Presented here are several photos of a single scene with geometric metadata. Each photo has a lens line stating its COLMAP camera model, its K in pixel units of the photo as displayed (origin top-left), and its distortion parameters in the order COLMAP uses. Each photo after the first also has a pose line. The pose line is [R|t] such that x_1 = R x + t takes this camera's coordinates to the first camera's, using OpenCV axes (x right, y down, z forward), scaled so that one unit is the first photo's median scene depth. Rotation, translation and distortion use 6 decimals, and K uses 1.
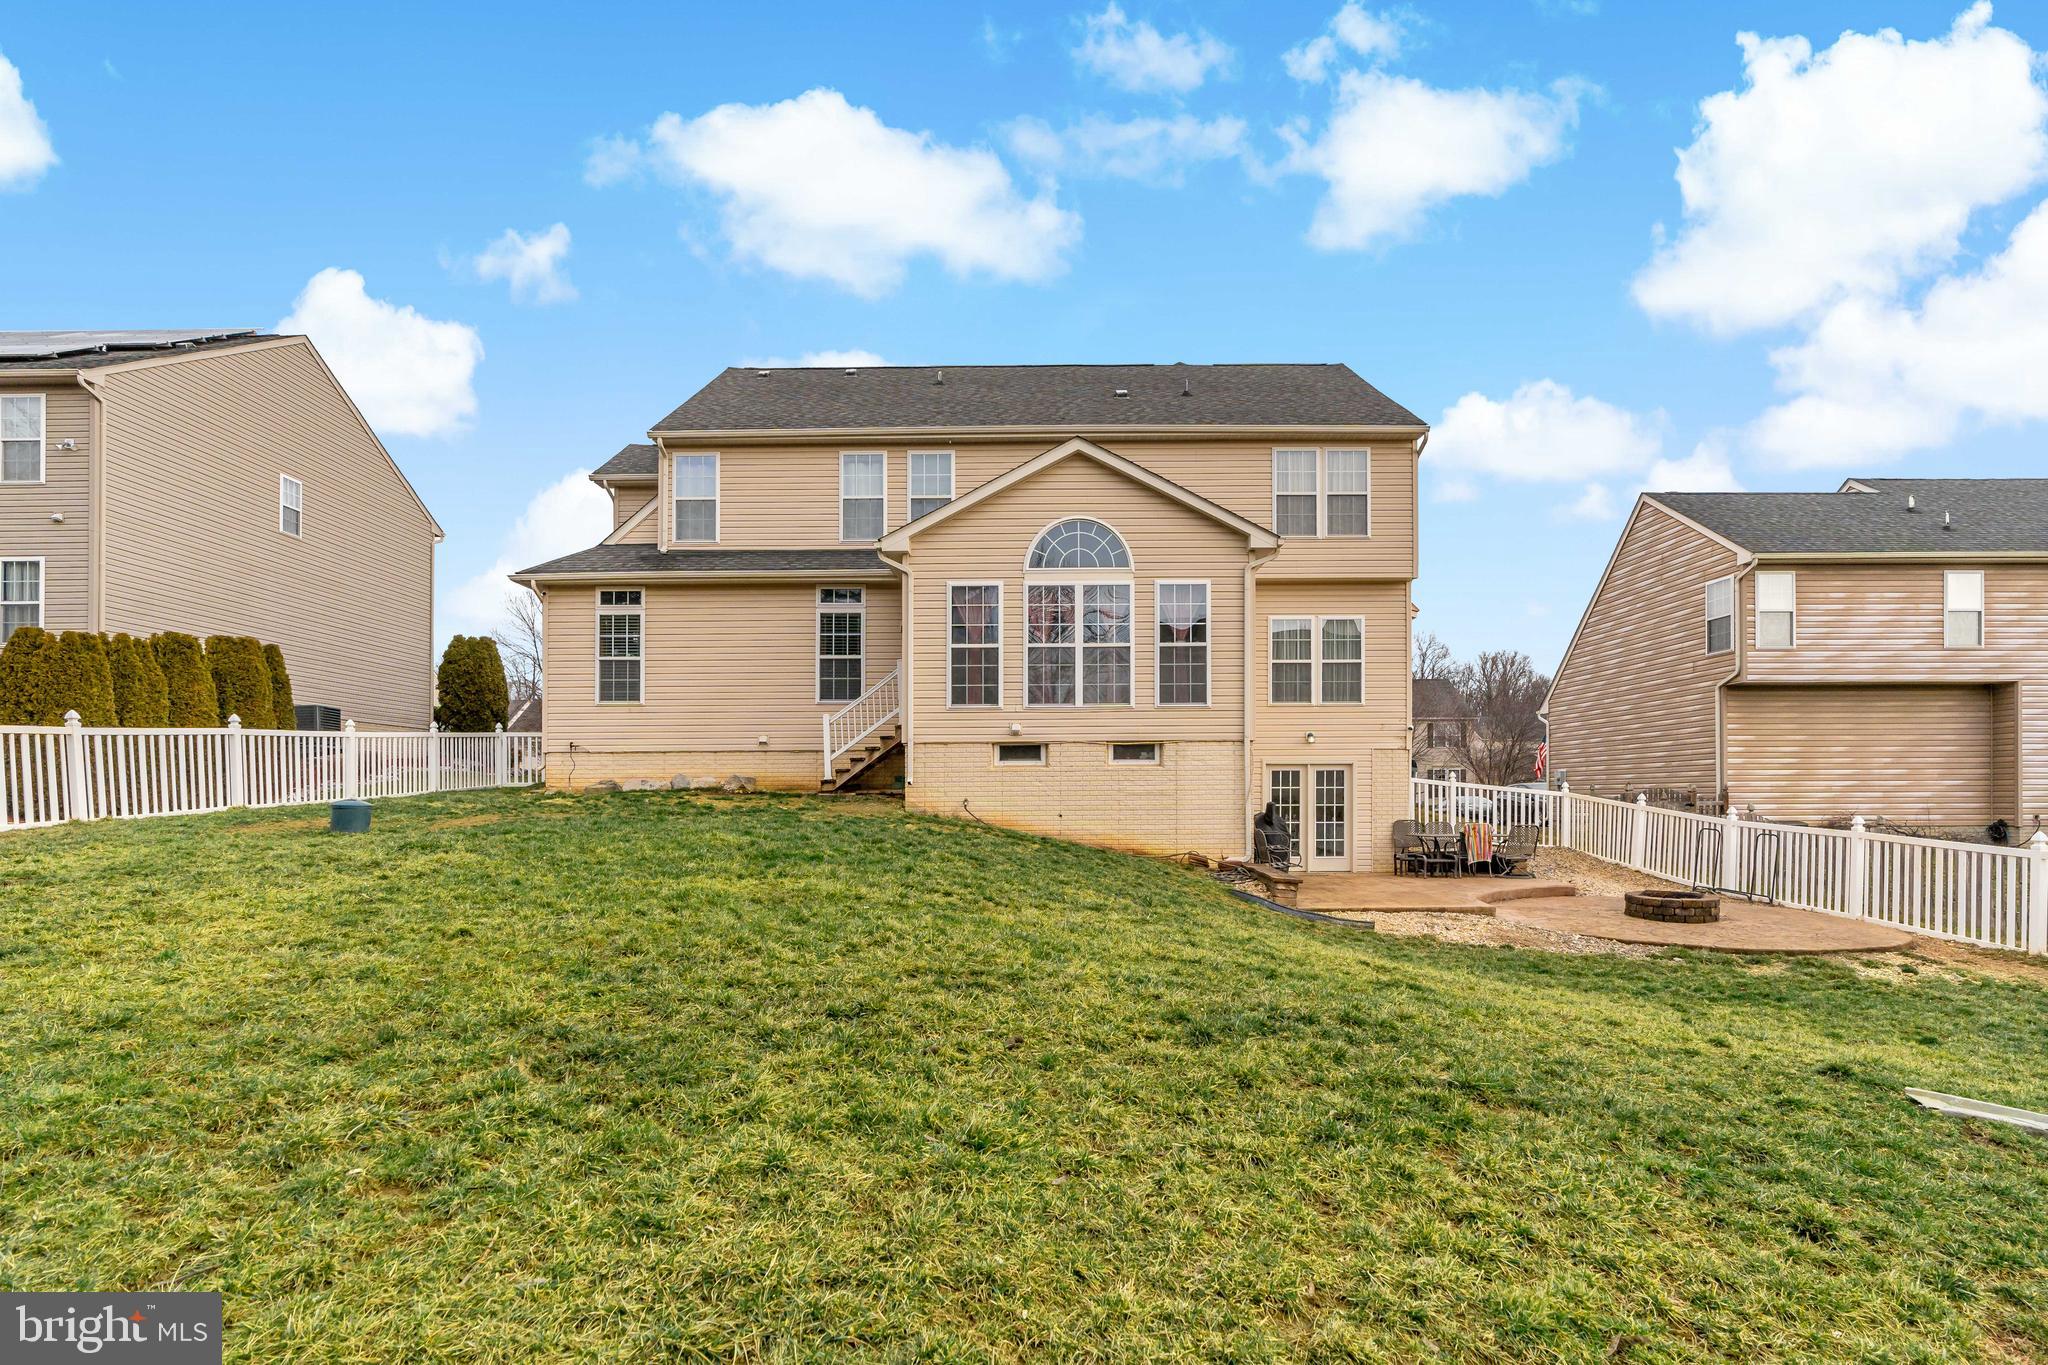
lens RADIAL K [[942.7, 0, 1129.4], [0, 942.7, 779.8], [0, 0, 1]] dist [-0.014519, 0.005493]
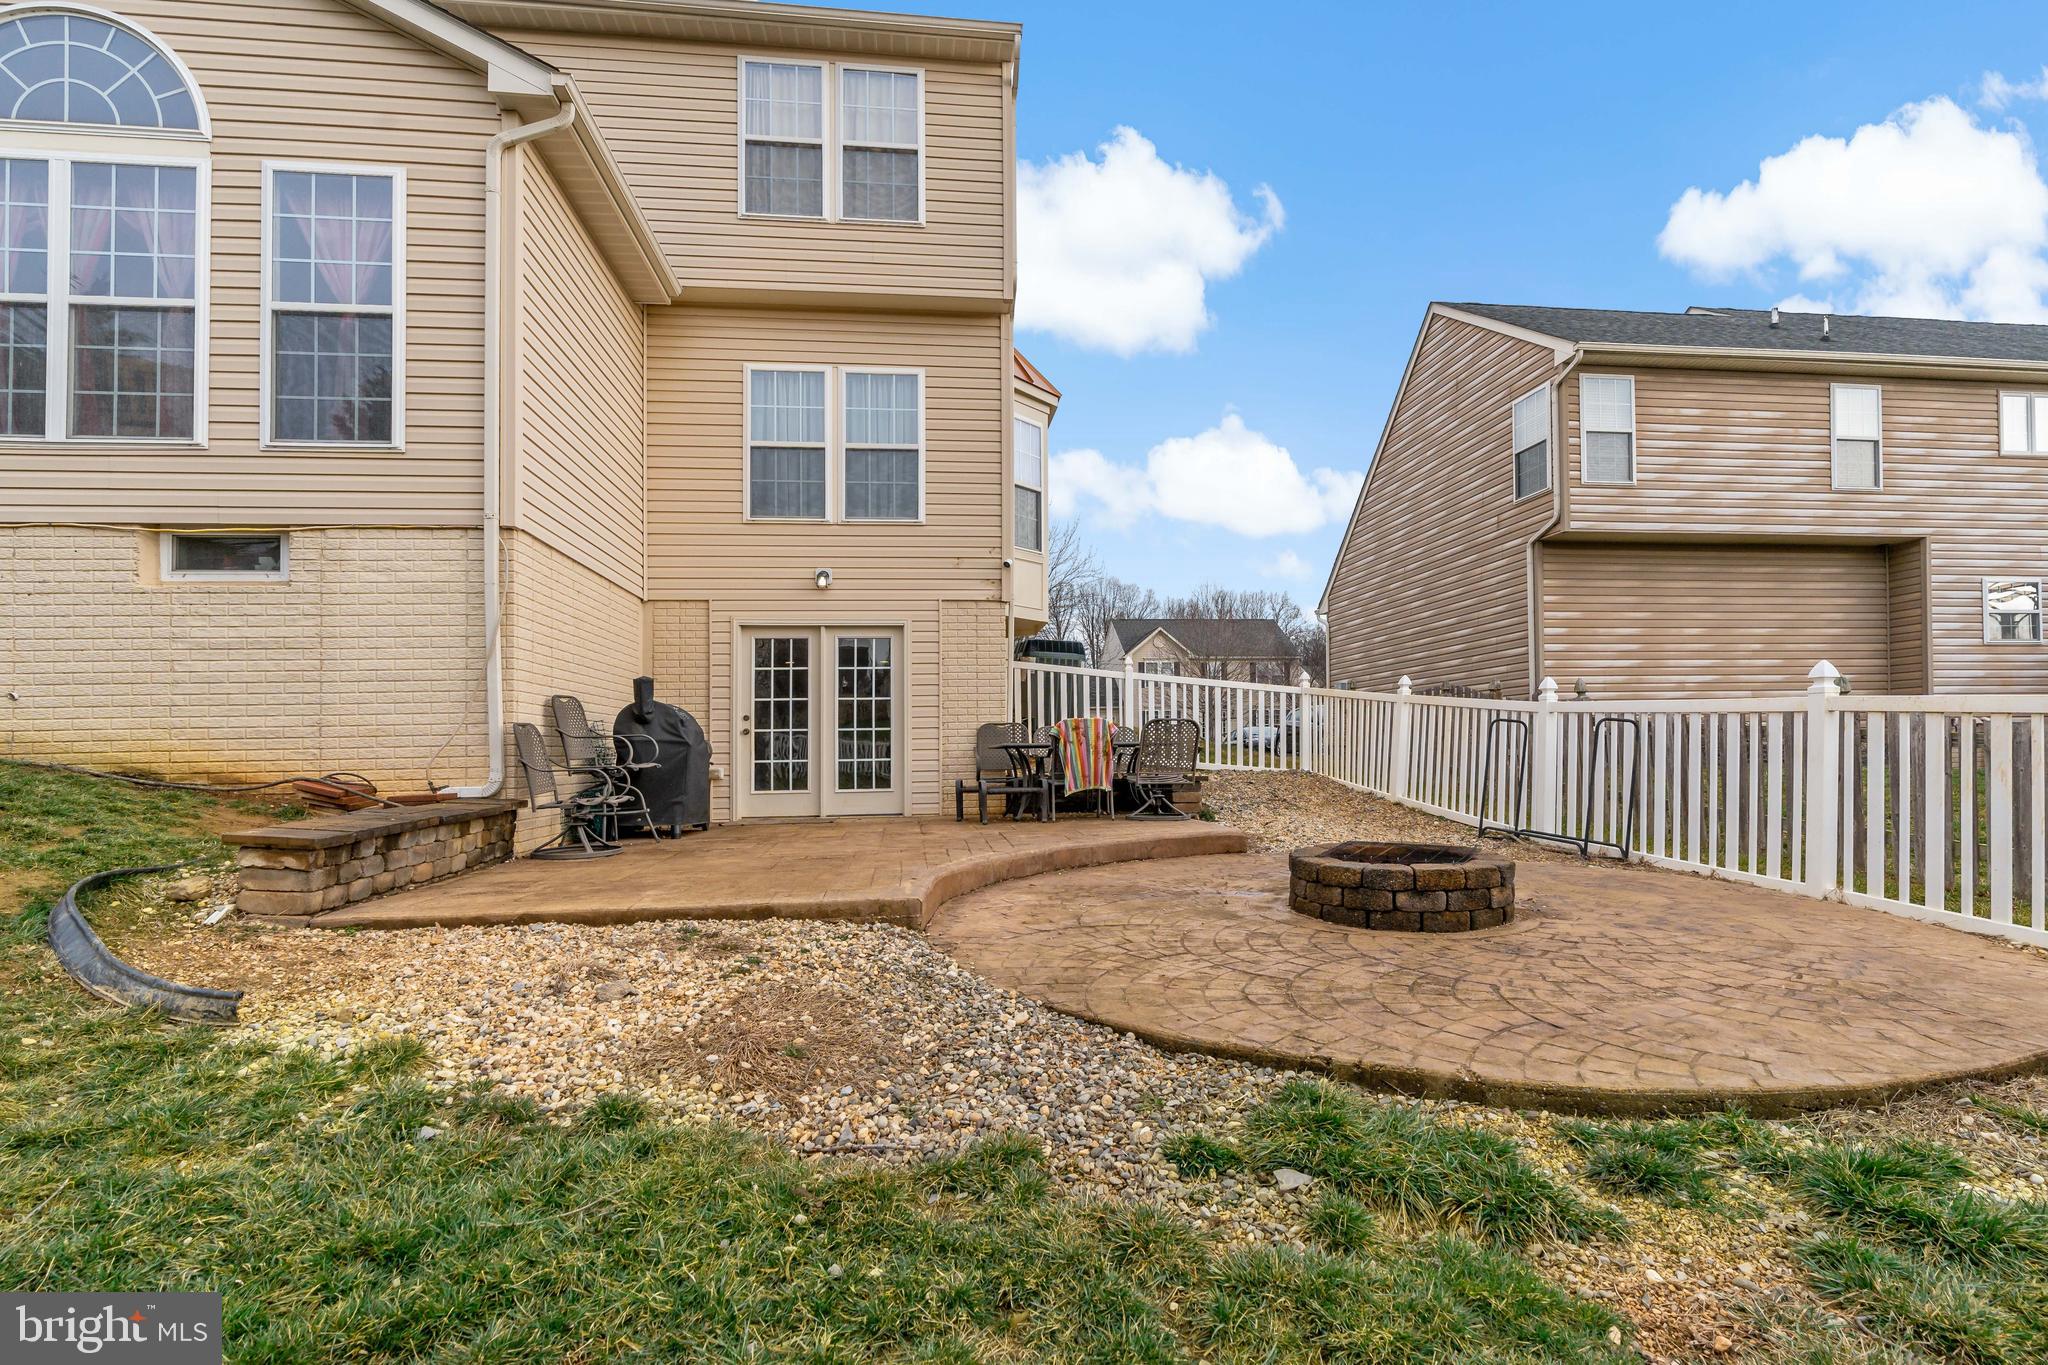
lens RADIAL K [[942.7, 0, 1023.7], [0, 942.7, 738.7], [0, 0, 1]] dist [-0.014519, 0.005493]
pose [[0.998264, -0.018085, 0.056051, 0.319073], [0.017526, 0.999792, 0.010450, 0.053678], [-0.056228, -0.009449, 0.998373, 0.490527]]
